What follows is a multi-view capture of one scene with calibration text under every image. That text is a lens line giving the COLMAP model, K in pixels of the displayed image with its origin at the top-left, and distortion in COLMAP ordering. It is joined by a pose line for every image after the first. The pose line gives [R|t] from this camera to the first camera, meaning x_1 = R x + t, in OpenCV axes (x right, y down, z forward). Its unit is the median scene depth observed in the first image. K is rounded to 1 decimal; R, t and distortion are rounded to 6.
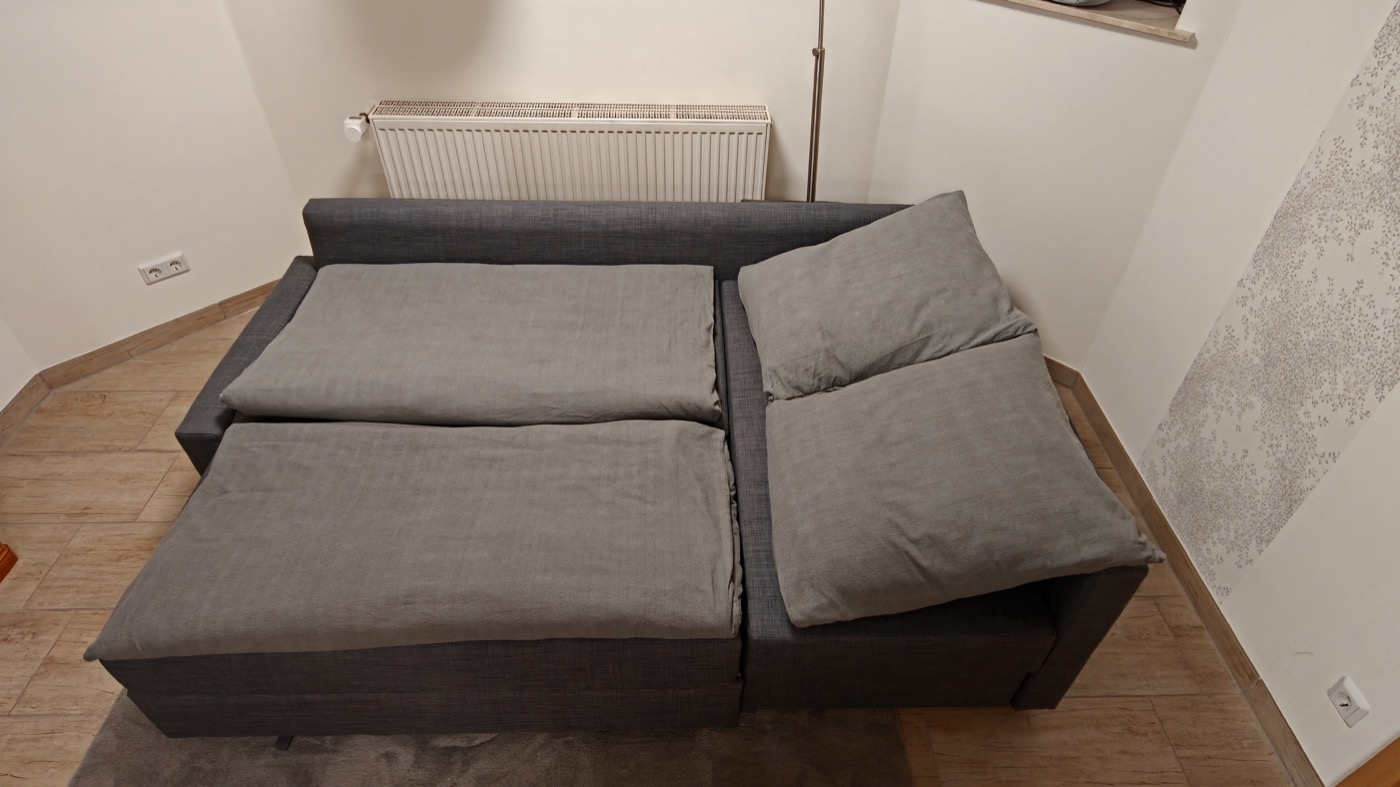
lens RADIAL K [[790.1, 0, 703.9], [0, 790.1, 394.1], [0, 0, 1]] dist [0.002455, 0.000624]
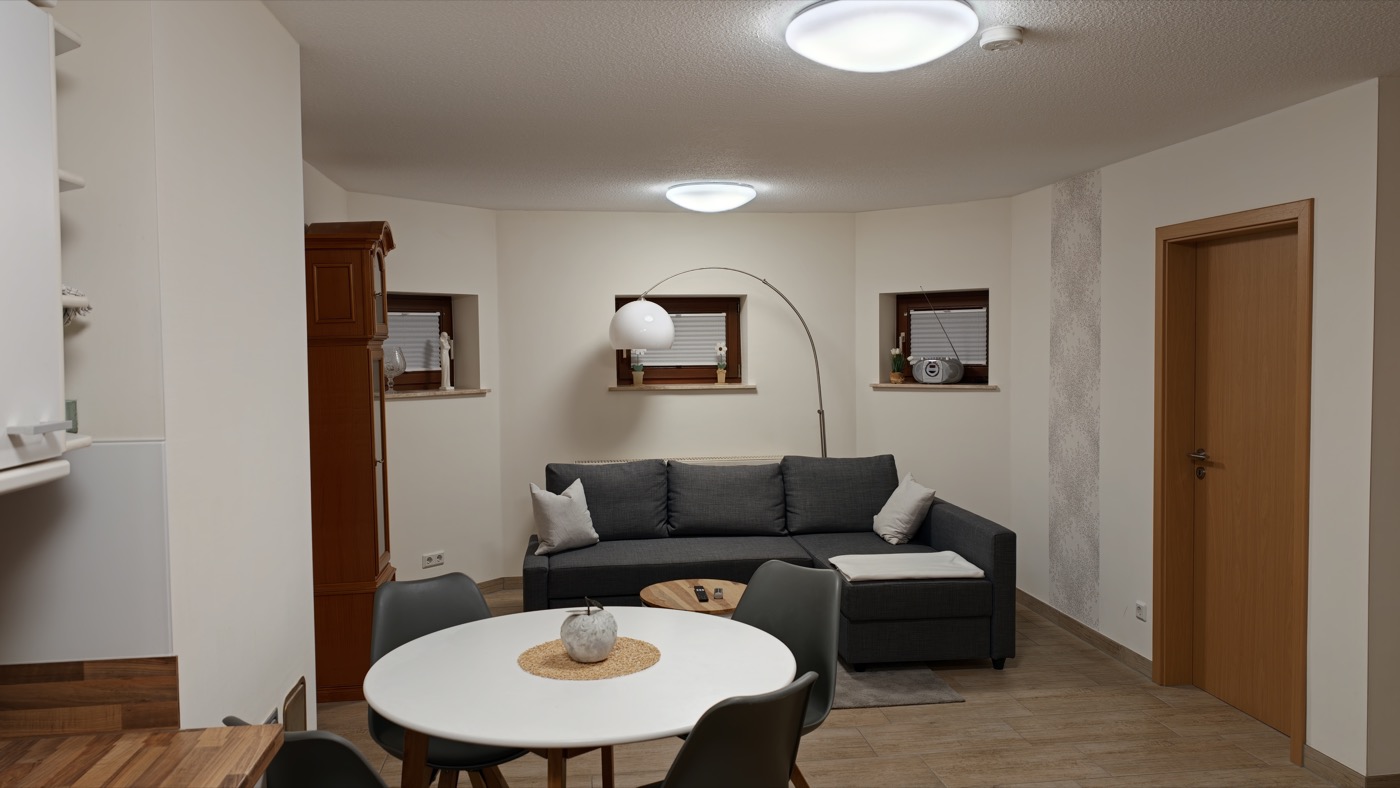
lens RADIAL K [[1042.6, 0, 698.6], [0, 1042.6, 394.2], [0, 0, 1]] dist [0.001328, 0.000073]
pose [[0.994003, -0.047344, 0.098571, -0.405965], [0.098860, 0.774344, -0.624994, 1.112493], [-0.046738, 0.630991, 0.774381, -1.004326]]
